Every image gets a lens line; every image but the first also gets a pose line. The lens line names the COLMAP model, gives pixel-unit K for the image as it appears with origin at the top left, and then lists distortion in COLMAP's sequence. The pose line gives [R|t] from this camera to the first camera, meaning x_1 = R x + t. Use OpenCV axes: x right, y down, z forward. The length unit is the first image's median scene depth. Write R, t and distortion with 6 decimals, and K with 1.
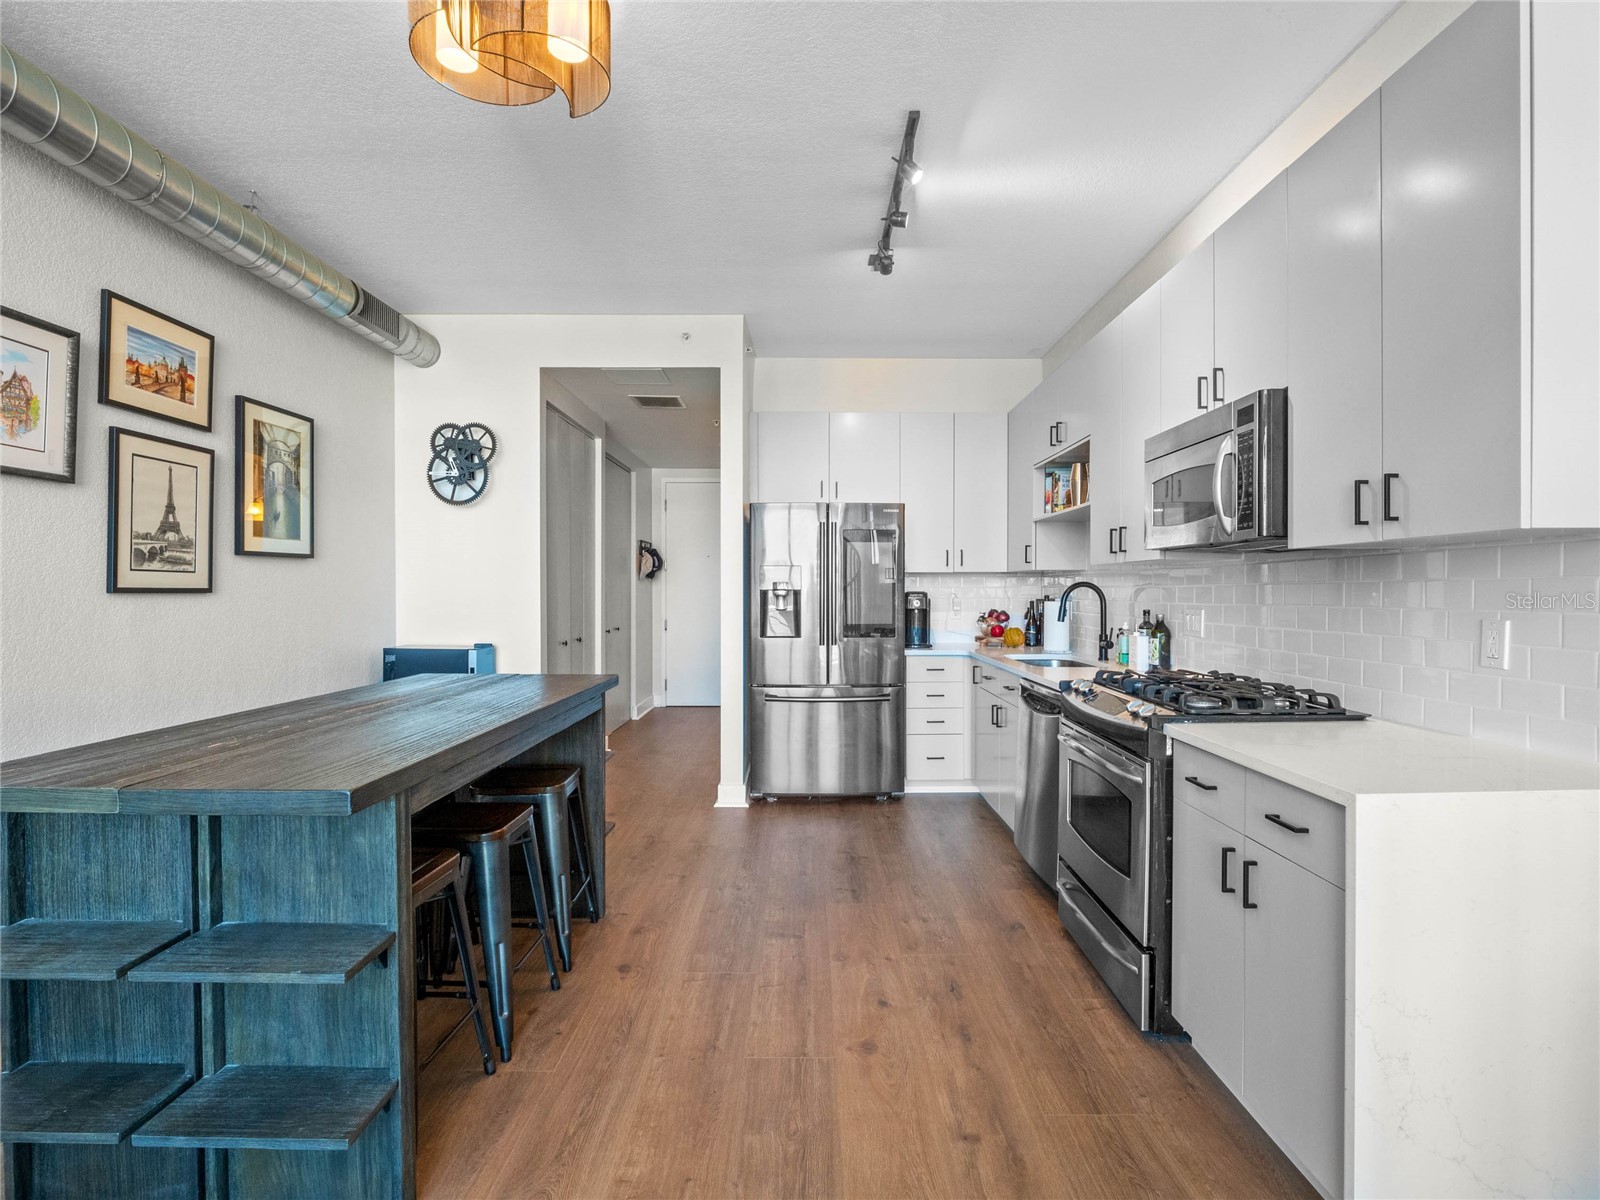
lens RADIAL K [[775.4, 0, 805.5], [0, 775.4, 598.9], [0, 0, 1]] dist [-0.018620, -0.000965]
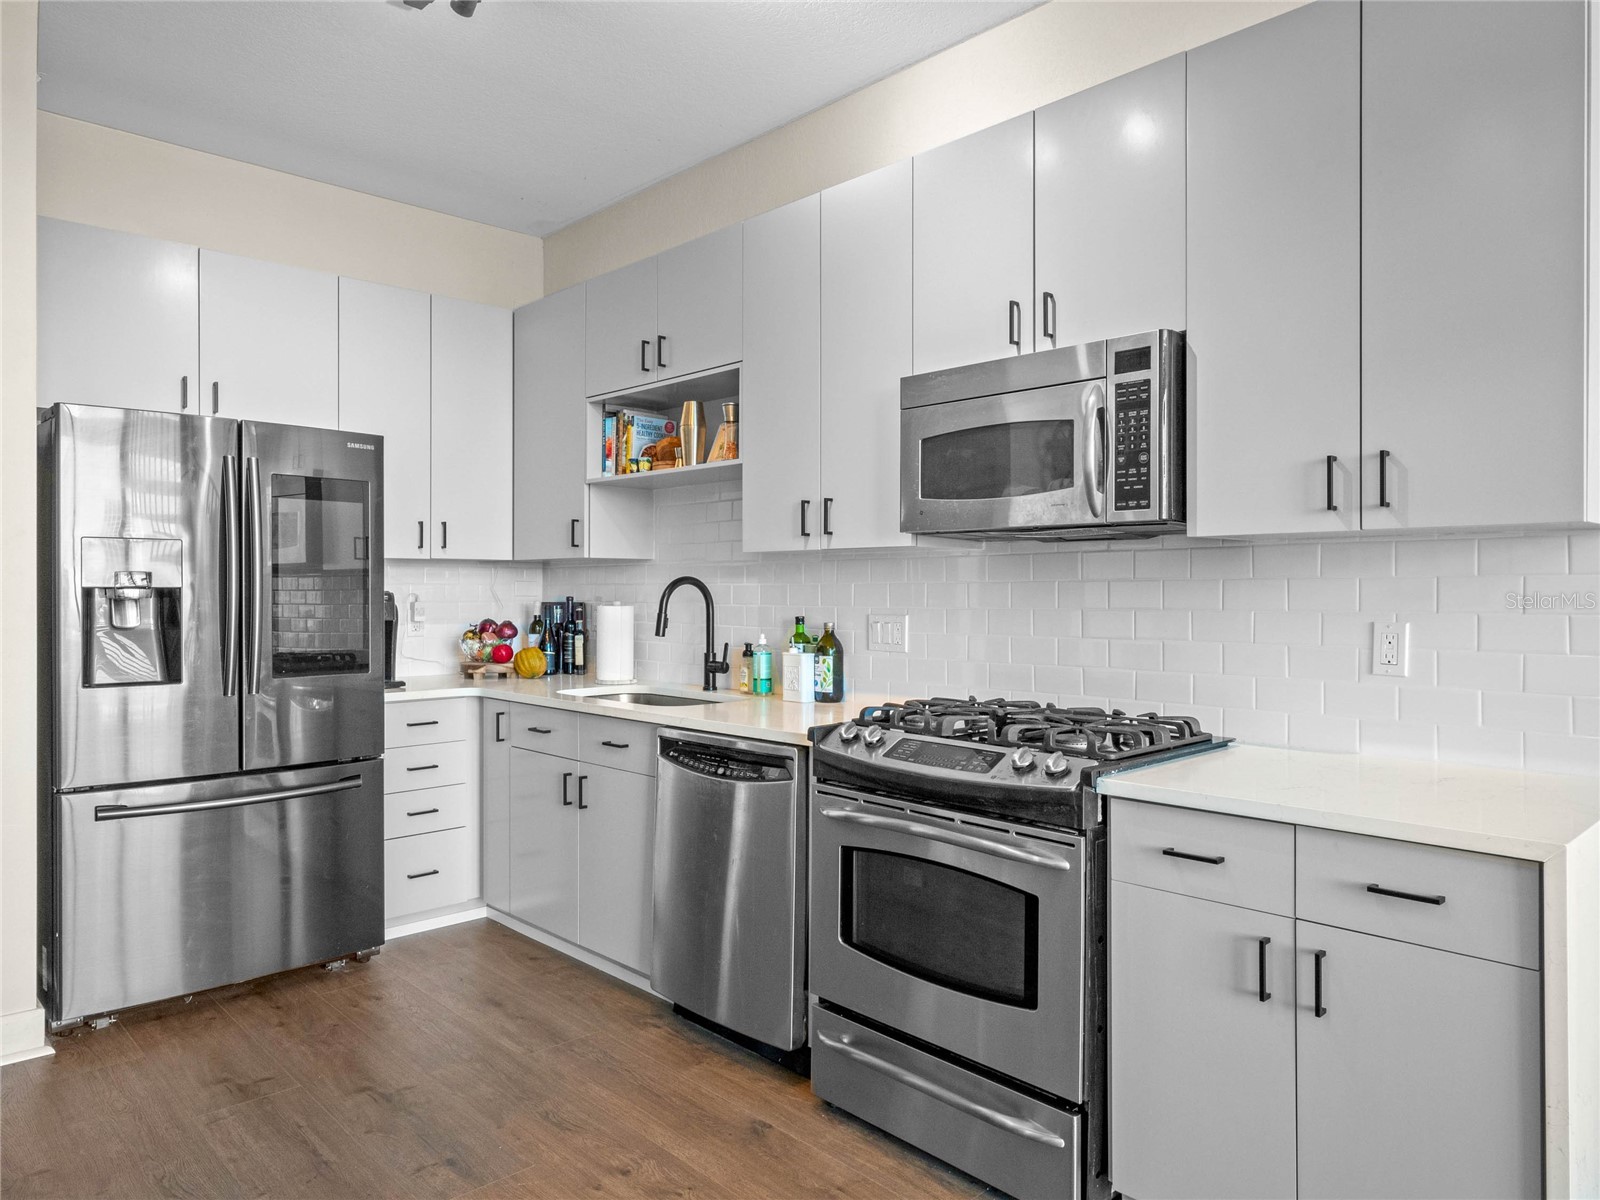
lens RADIAL K [[1065.3, 0, 799.4], [0, 1065.3, 591.9], [0, 0, 1]] dist [0.001194, 0.004417]
pose [[0.727635, -0.000294, 0.685964, -0.211856], [0.006125, 0.999963, -0.006069, -0.002505], [-0.685937, 0.008618, 0.727610, 0.250511]]
